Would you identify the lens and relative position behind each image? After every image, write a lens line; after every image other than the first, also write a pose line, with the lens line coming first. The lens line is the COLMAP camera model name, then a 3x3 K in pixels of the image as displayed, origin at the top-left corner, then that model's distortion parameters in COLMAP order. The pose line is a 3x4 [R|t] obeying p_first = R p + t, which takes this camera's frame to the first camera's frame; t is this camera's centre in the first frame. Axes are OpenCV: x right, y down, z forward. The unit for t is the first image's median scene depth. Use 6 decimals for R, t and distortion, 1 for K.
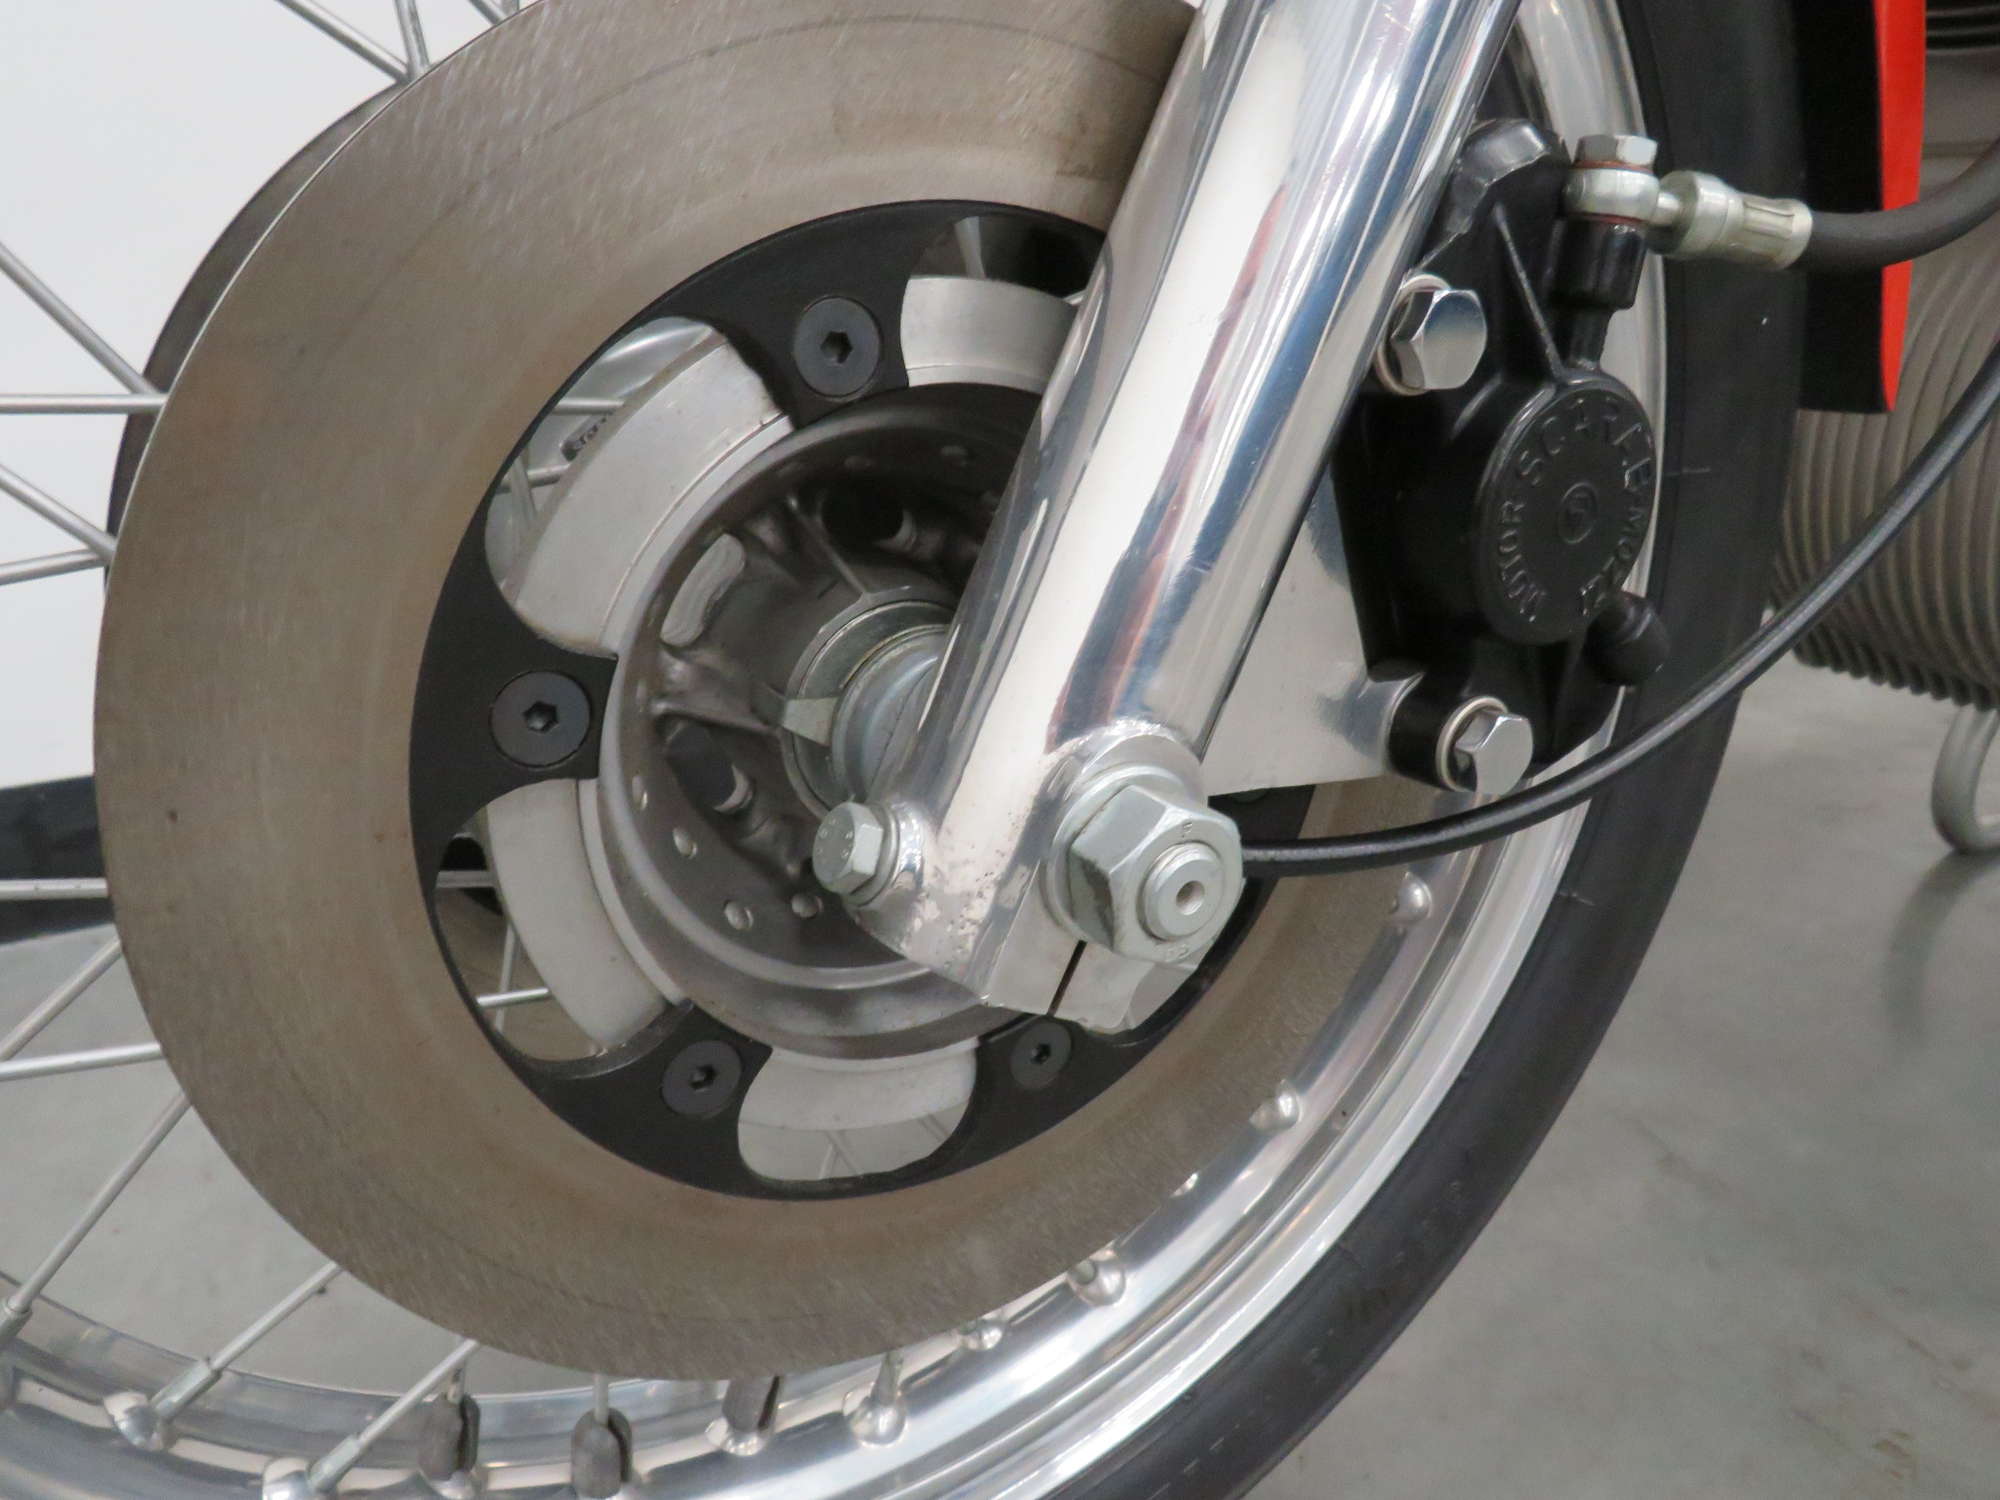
lens RADIAL K [[1439.7, 0, 1000.0], [0, 1439.7, 750.0], [0, 0, 1]] dist [-0.016585, -0.000760]
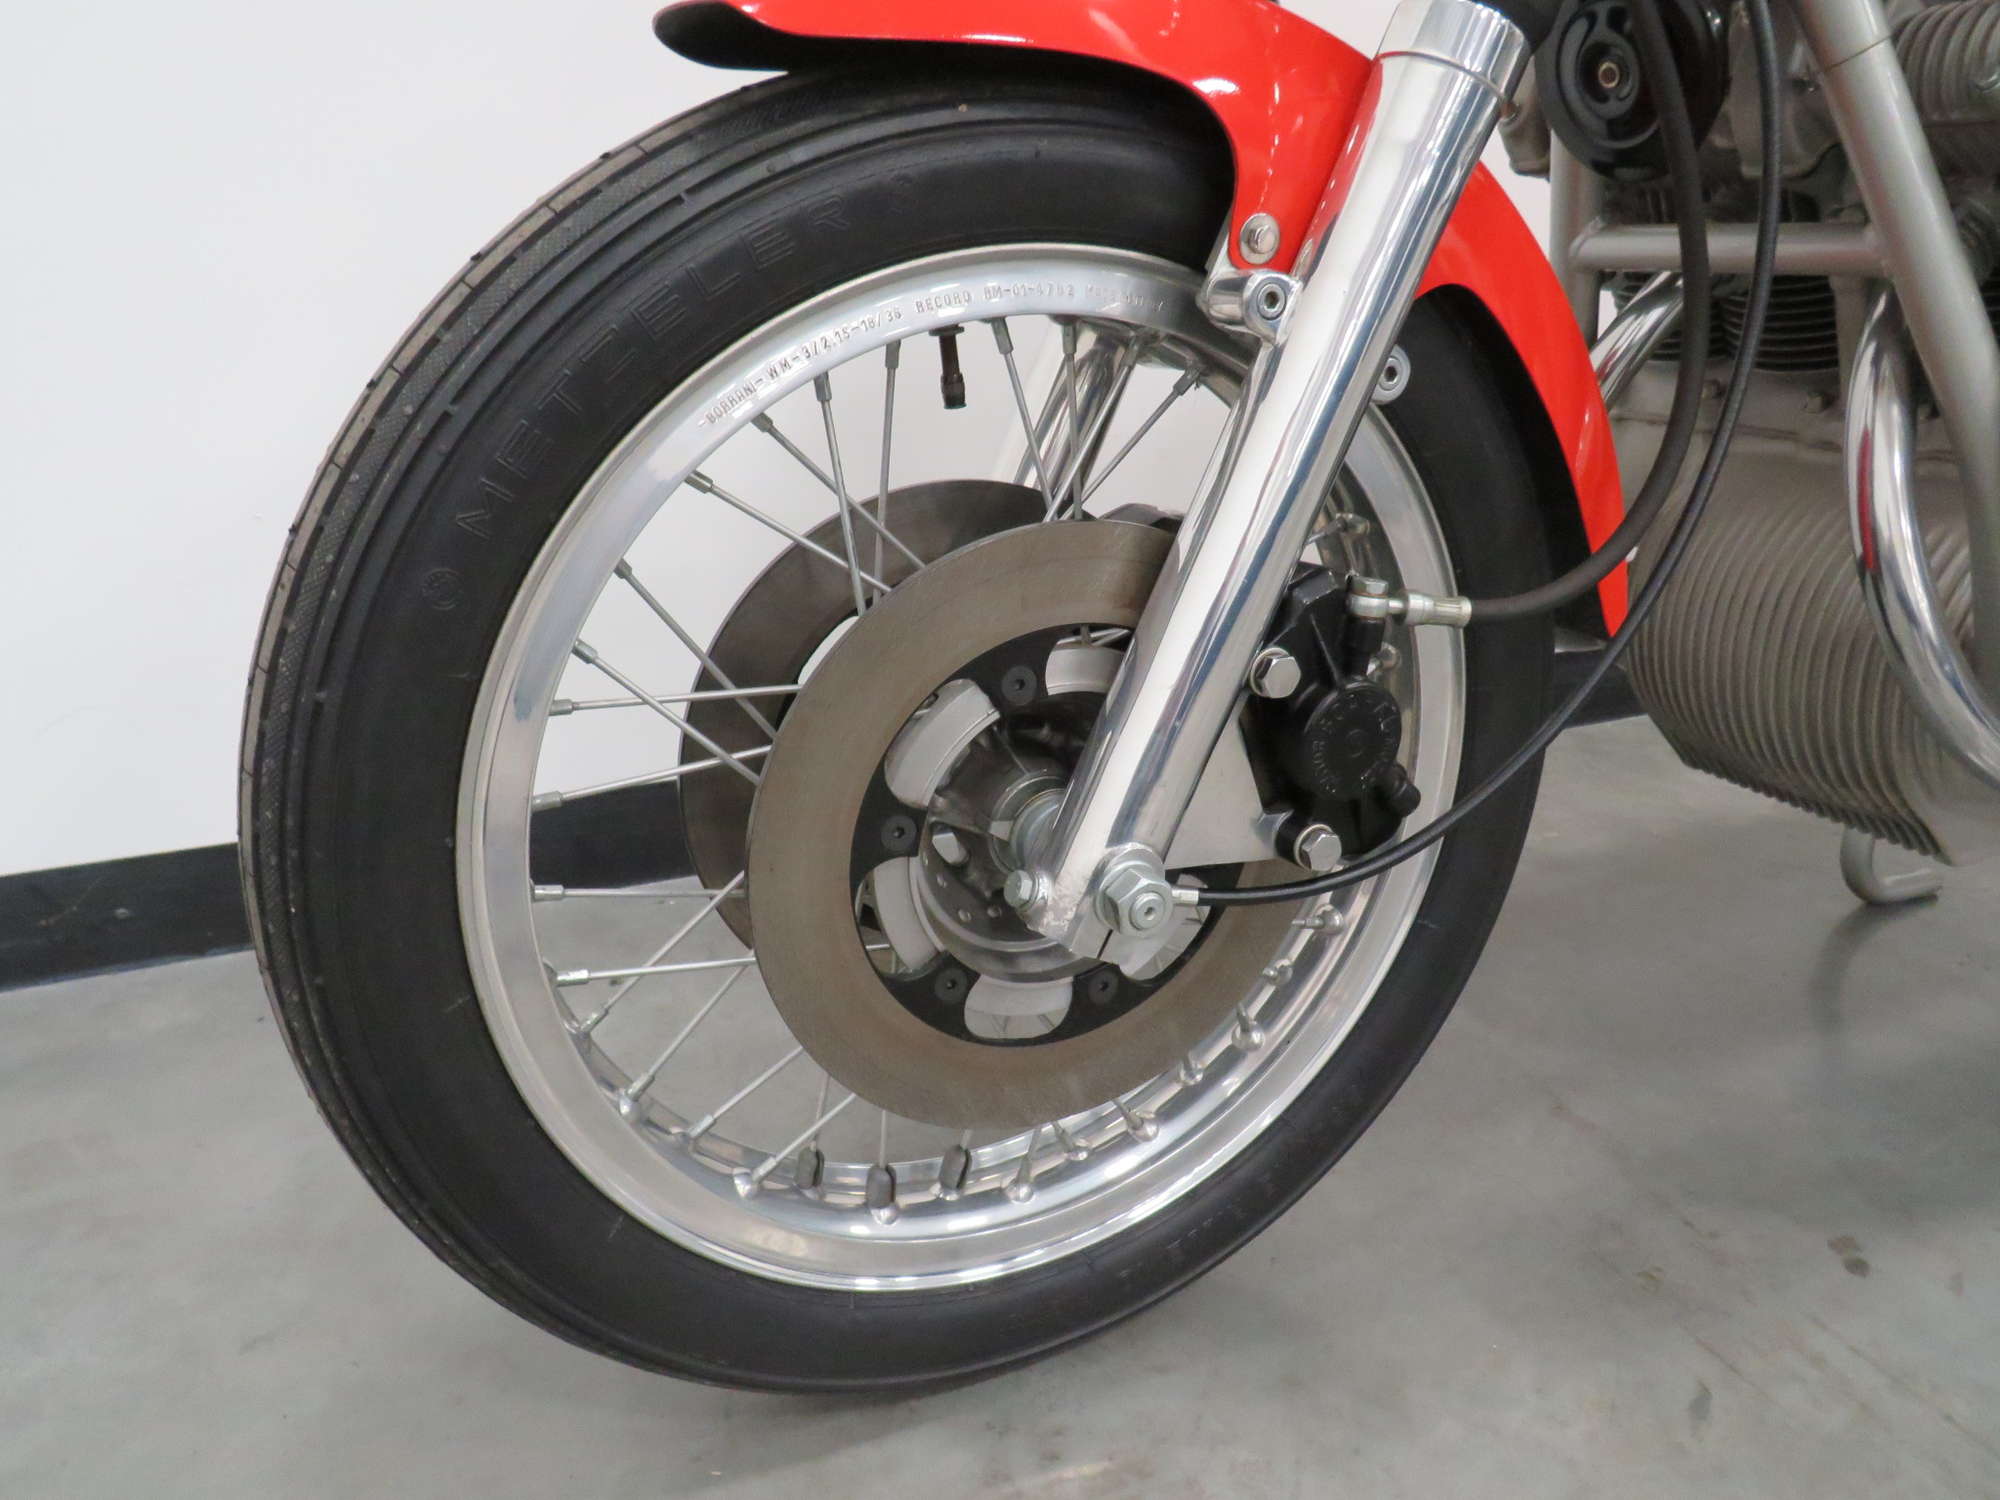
lens RADIAL K [[1439.7, 0, 1000.0], [0, 1439.7, 750.0], [0, 0, 1]] dist [-0.016585, -0.000760]
pose [[0.994752, 0.024305, -0.099390, 0.086667], [-0.025283, 0.999643, -0.008592, -0.124489], [0.099145, 0.011060, 0.995011, -1.233380]]
